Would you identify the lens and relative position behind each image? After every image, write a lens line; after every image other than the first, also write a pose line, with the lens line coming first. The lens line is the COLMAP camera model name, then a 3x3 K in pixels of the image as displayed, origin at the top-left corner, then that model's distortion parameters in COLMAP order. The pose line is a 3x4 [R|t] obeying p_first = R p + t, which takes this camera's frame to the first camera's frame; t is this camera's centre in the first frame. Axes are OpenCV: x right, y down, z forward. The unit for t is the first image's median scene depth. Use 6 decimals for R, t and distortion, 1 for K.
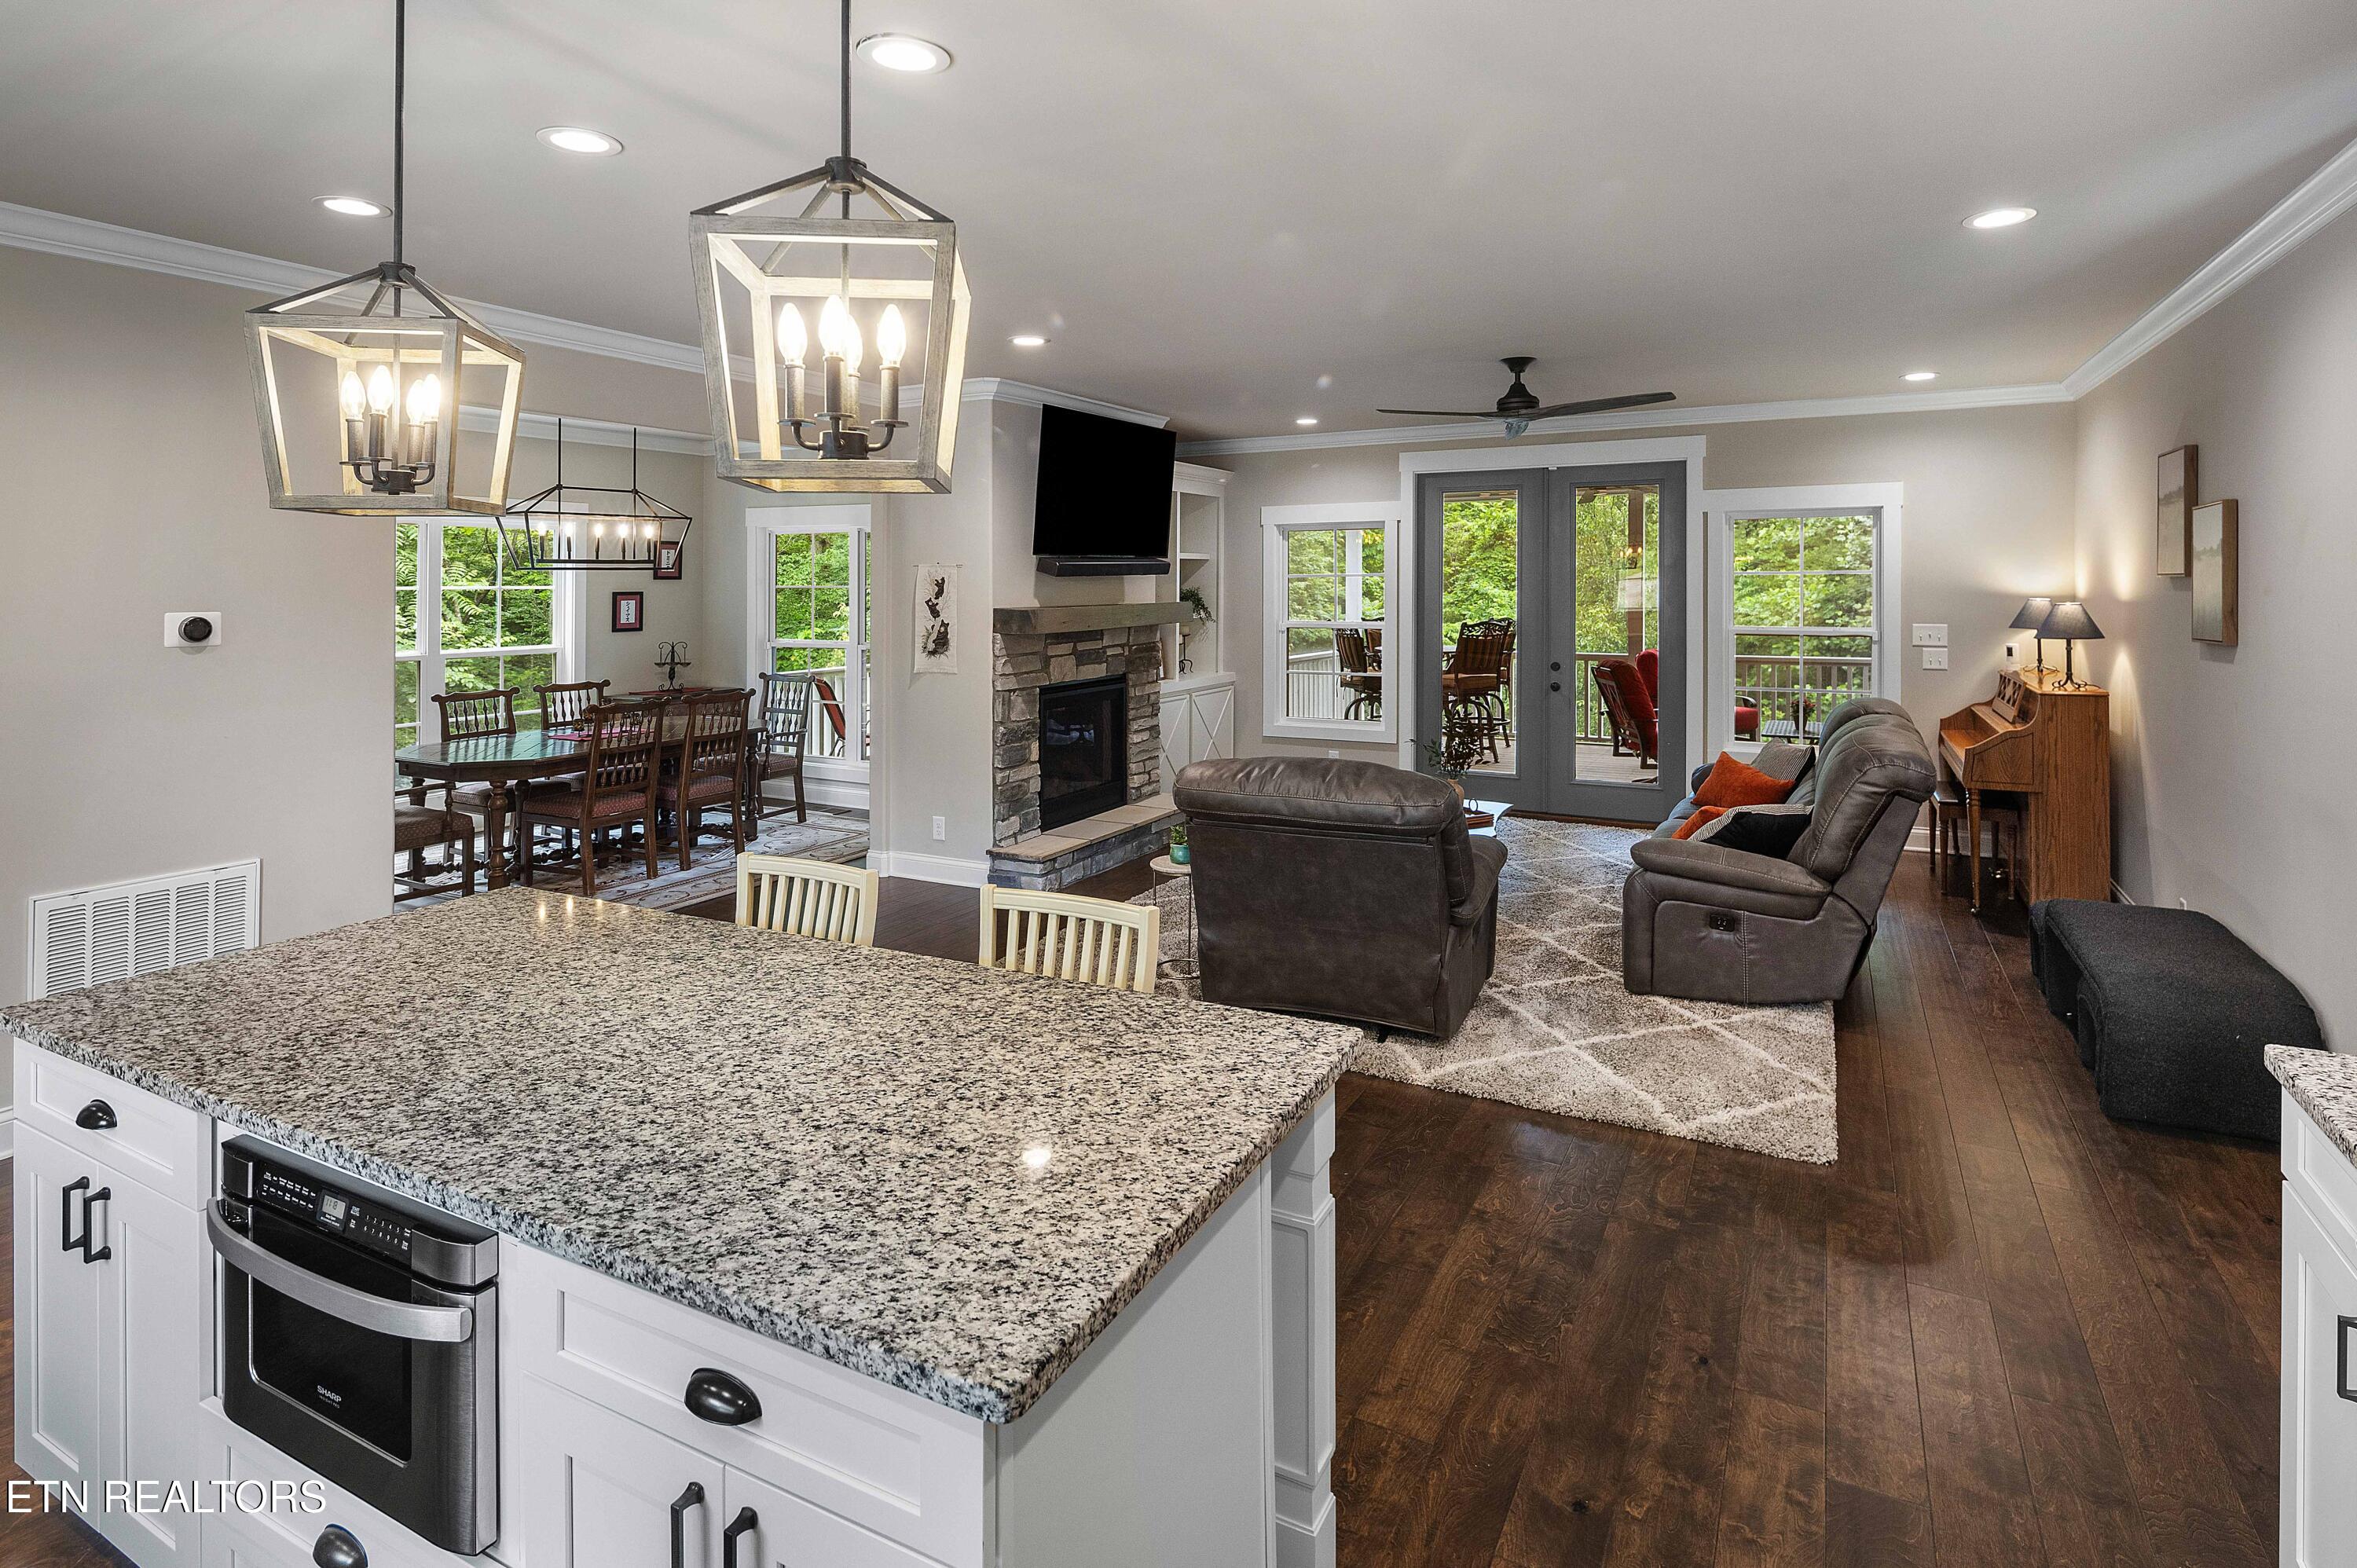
lens RADIAL K [[1219.0, 0, 1243.8], [0, 1219.0, 578.6], [0, 0, 1]] dist [0.006130, -0.000887]
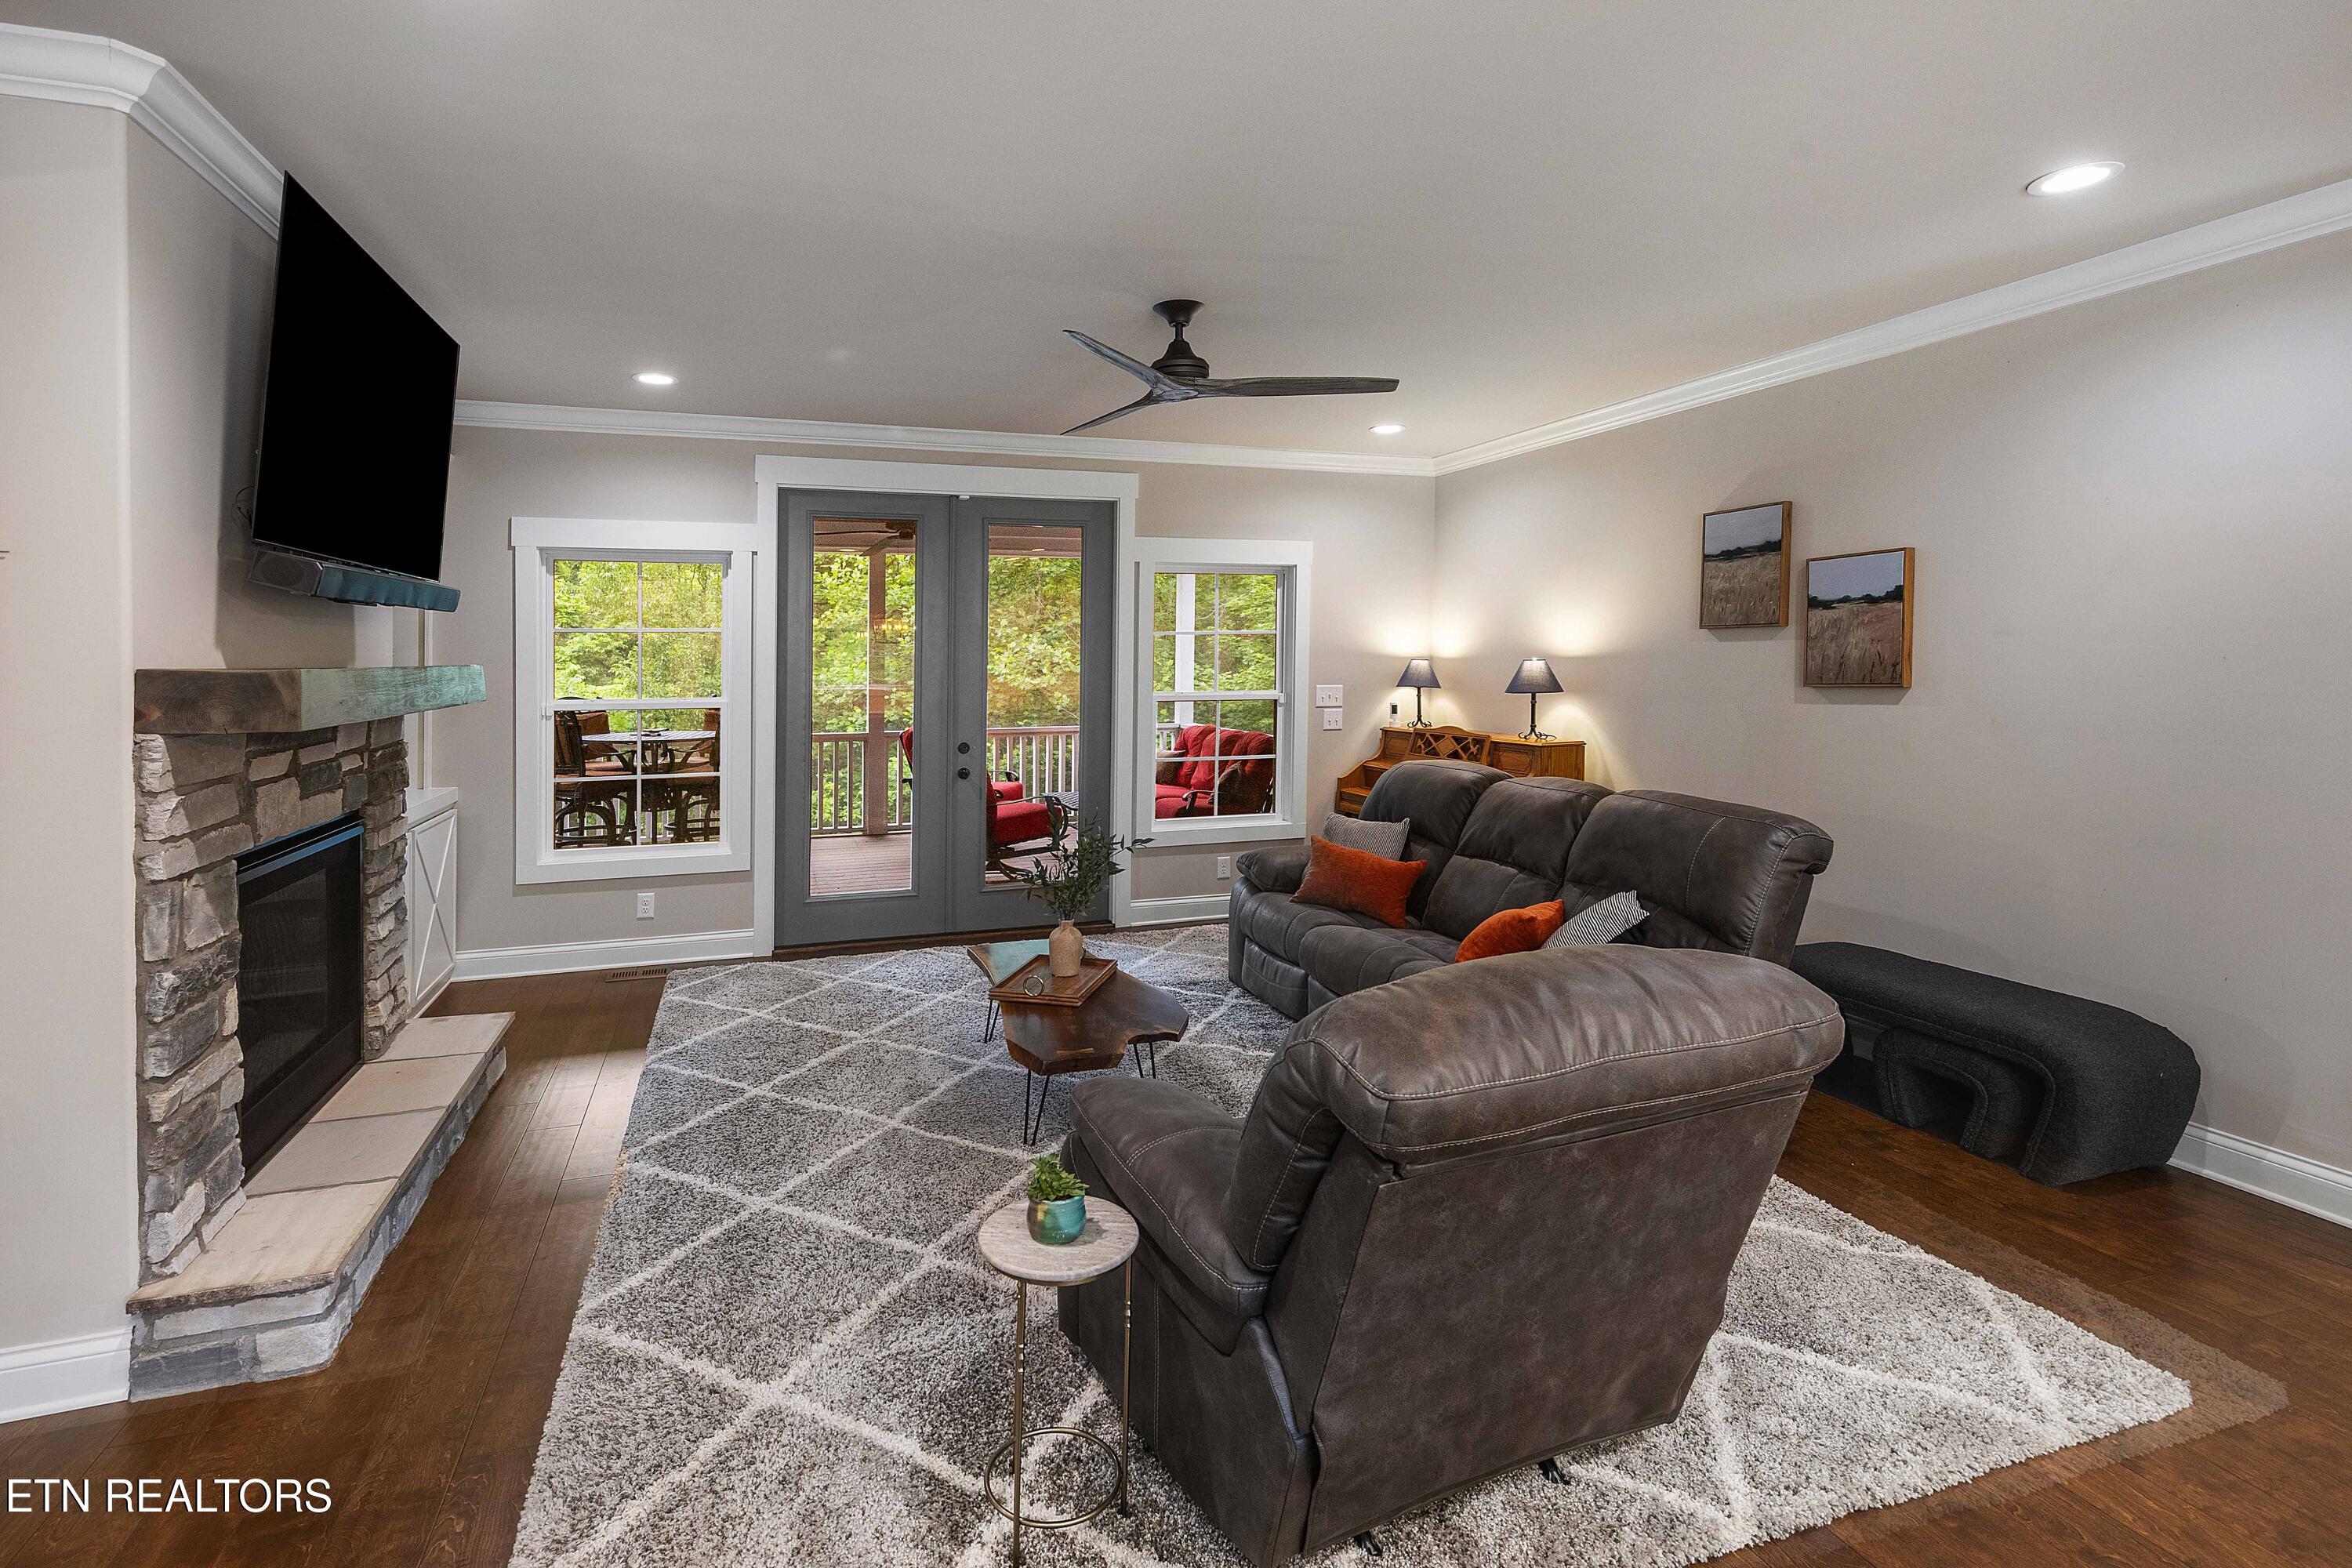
lens RADIAL K [[1134.5, 0, 1175.1], [0, 1134.5, 686.6], [0, 0, 1]] dist [0.011599, -0.000551]
pose [[0.709717, -0.015815, 0.704309, -0.221044], [0.001090, 0.999771, 0.021350, 0.021885], [-0.704486, -0.014385, 0.709572, 0.500496]]
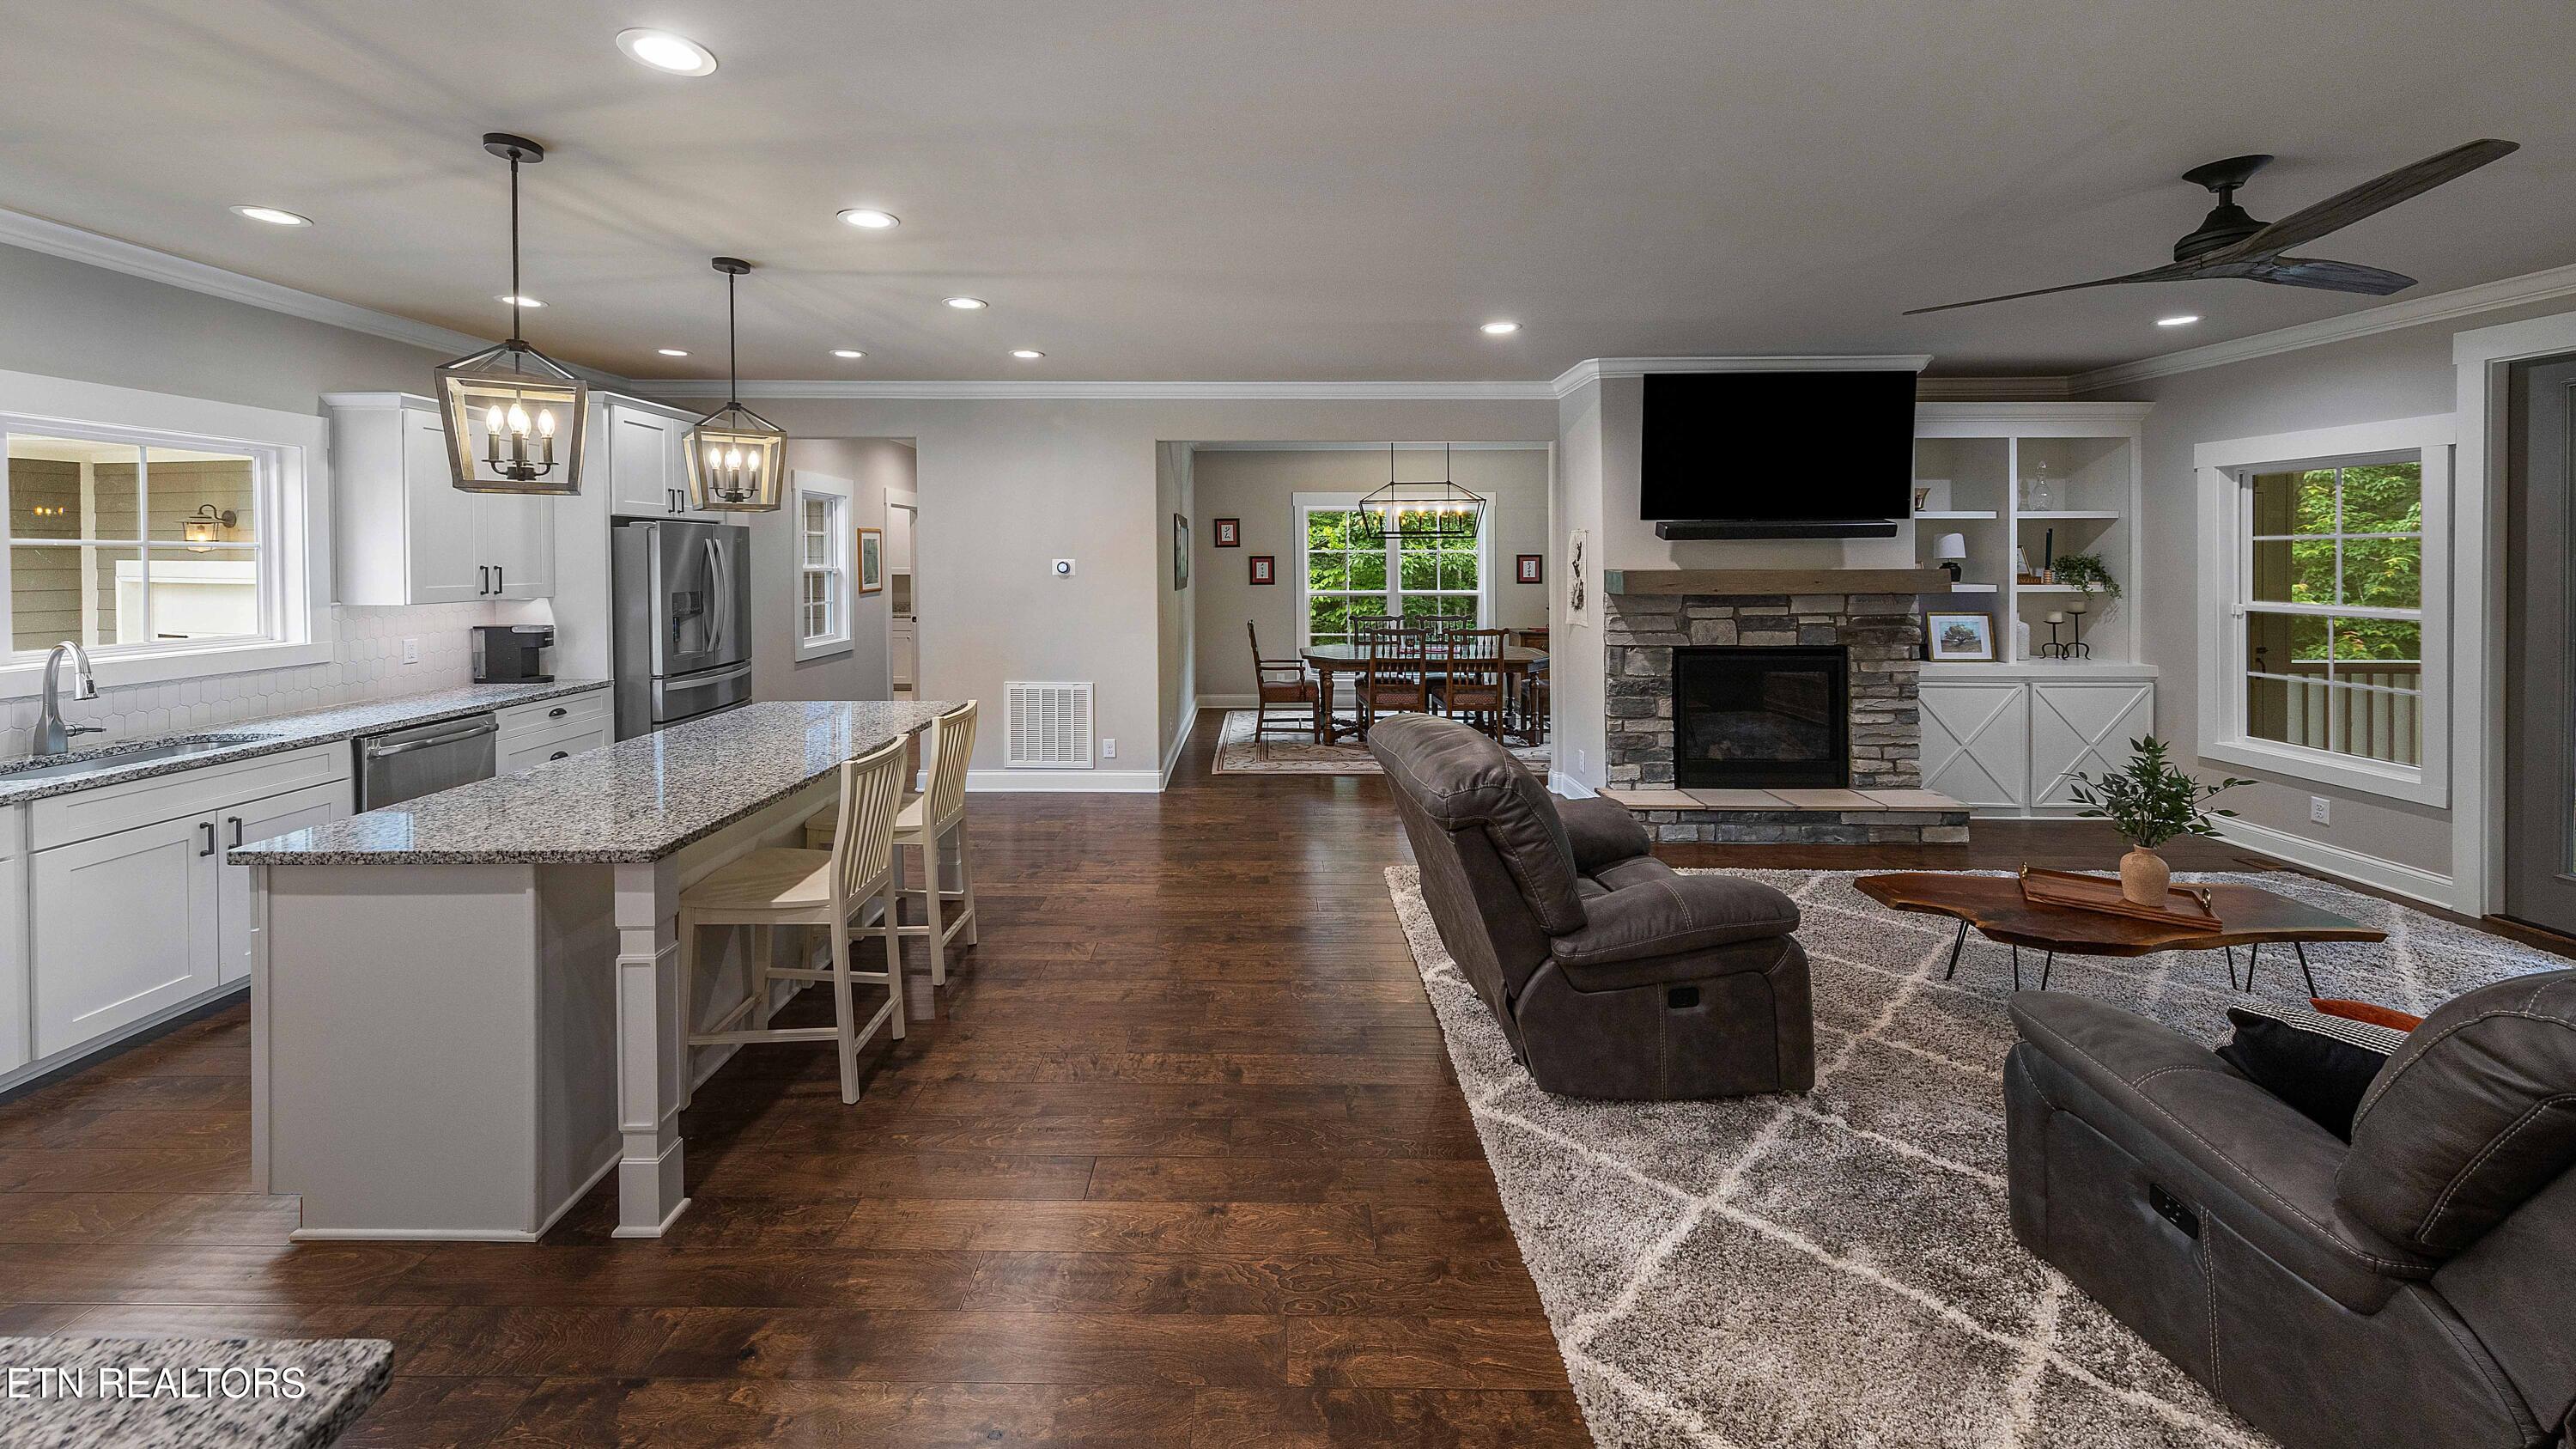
lens RADIAL K [[970.5, 0, 1281.5], [0, 970.5, 558.0], [0, 0, 1]] dist [0.008906, 0.000867]
pose [[0.427667, 0.010396, -0.903877, 0.447088], [0.000773, 0.999929, 0.011866, 0.003401], [0.903936, -0.005774, 0.427629, 0.355676]]
